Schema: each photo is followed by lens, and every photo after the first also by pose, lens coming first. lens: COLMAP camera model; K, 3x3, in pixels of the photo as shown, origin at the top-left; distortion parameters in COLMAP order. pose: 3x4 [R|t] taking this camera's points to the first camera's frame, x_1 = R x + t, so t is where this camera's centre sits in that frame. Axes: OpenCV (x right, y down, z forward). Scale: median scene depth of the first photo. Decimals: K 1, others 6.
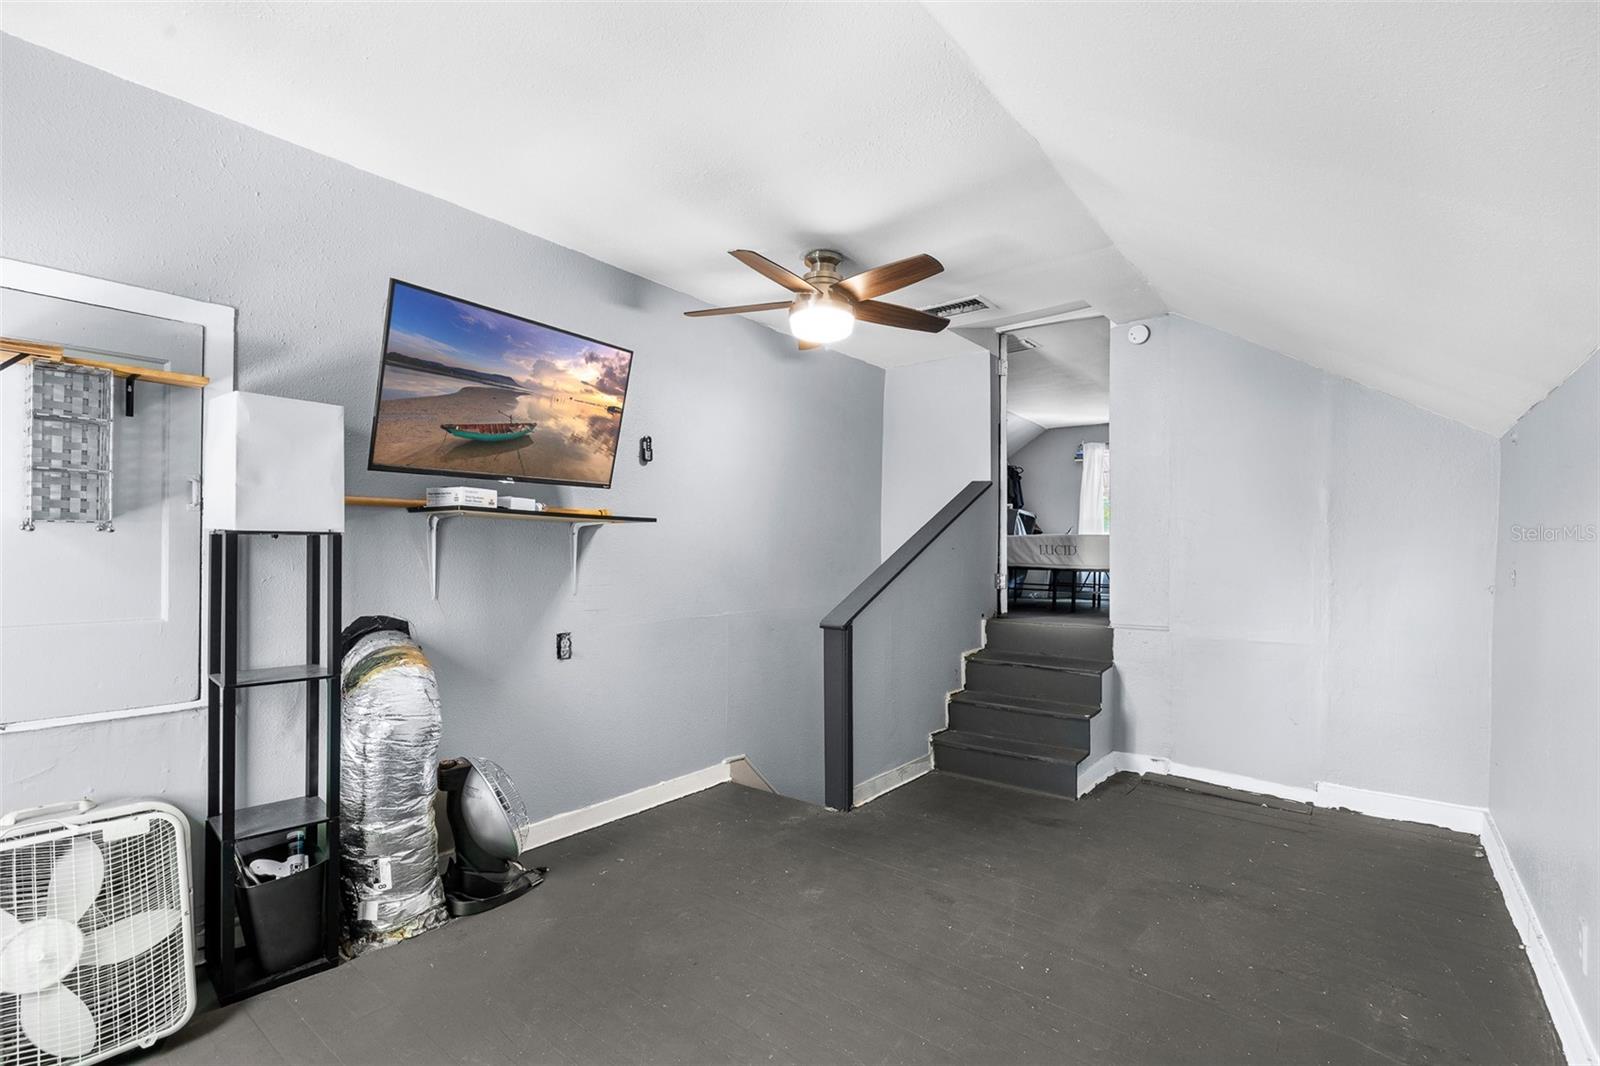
lens RADIAL K [[726.6, 0, 791.7], [0, 726.6, 556.8], [0, 0, 1]] dist [-0.011021, 0.001081]
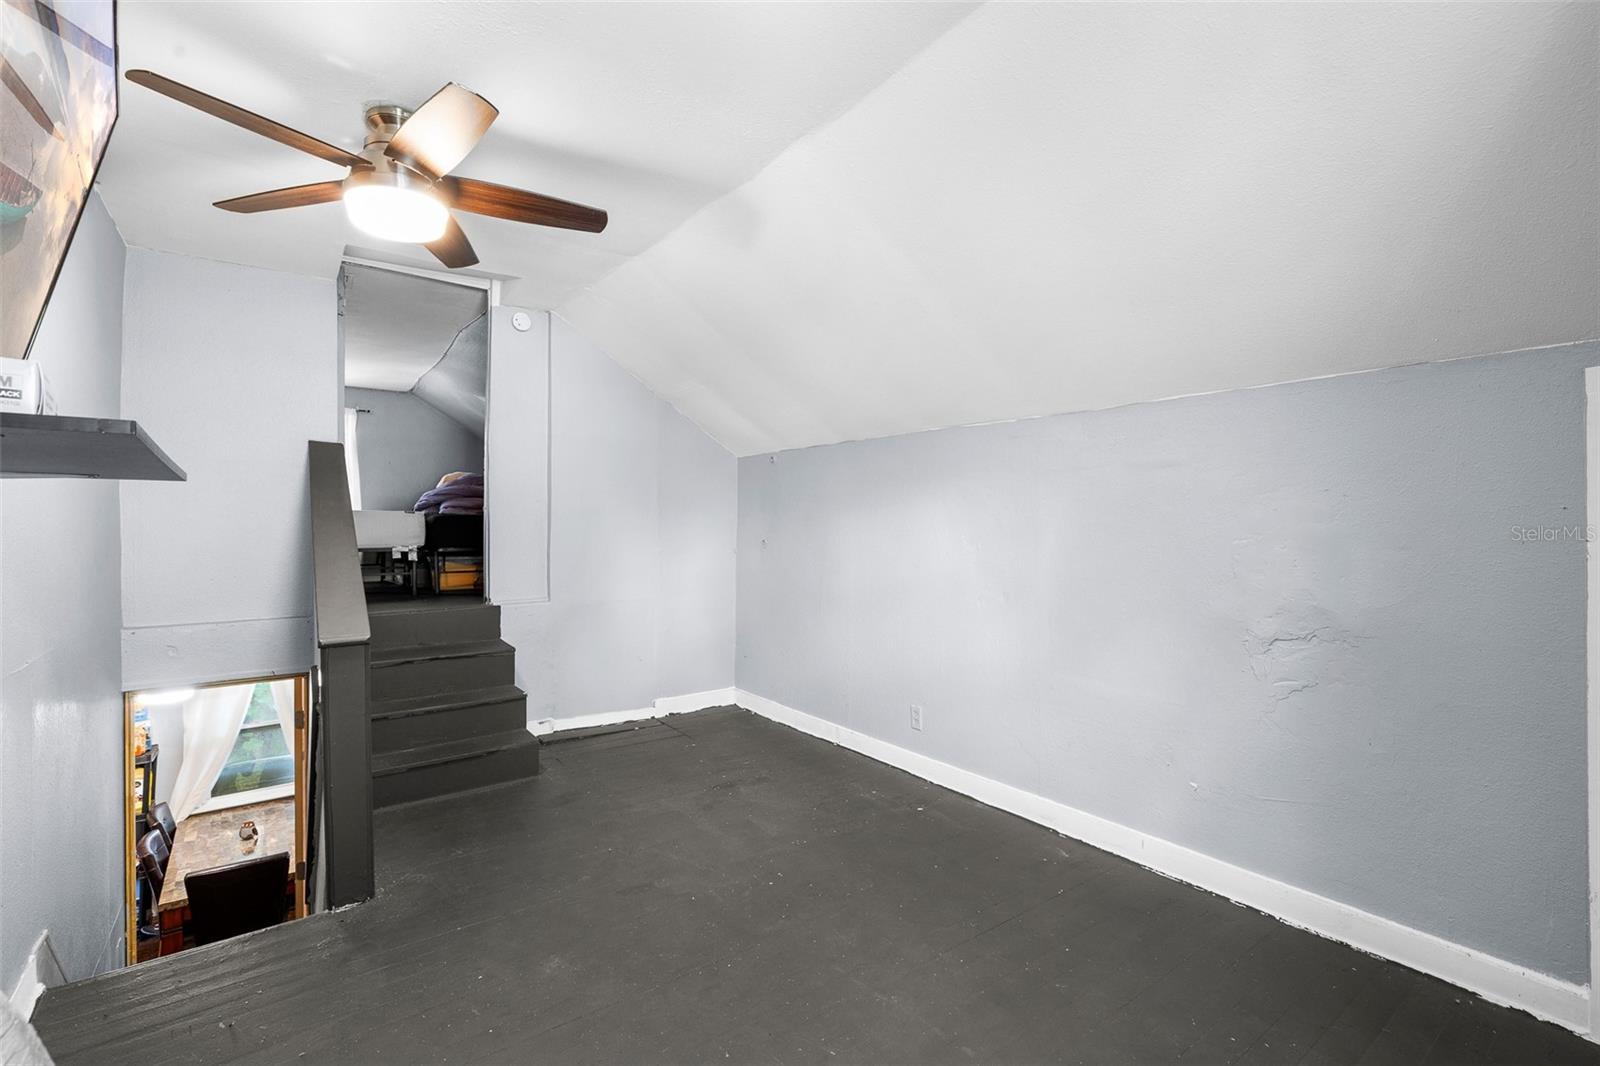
lens RADIAL K [[726.6, 0, 801.4], [0, 726.6, 526.5], [0, 0, 1]] dist [-0.011021, 0.001081]
pose [[0.235011, -0.007295, 0.971965, -0.585714], [0.011313, 0.999925, 0.004770, -0.015046], [-0.971927, 0.009875, 0.235075, 0.475903]]
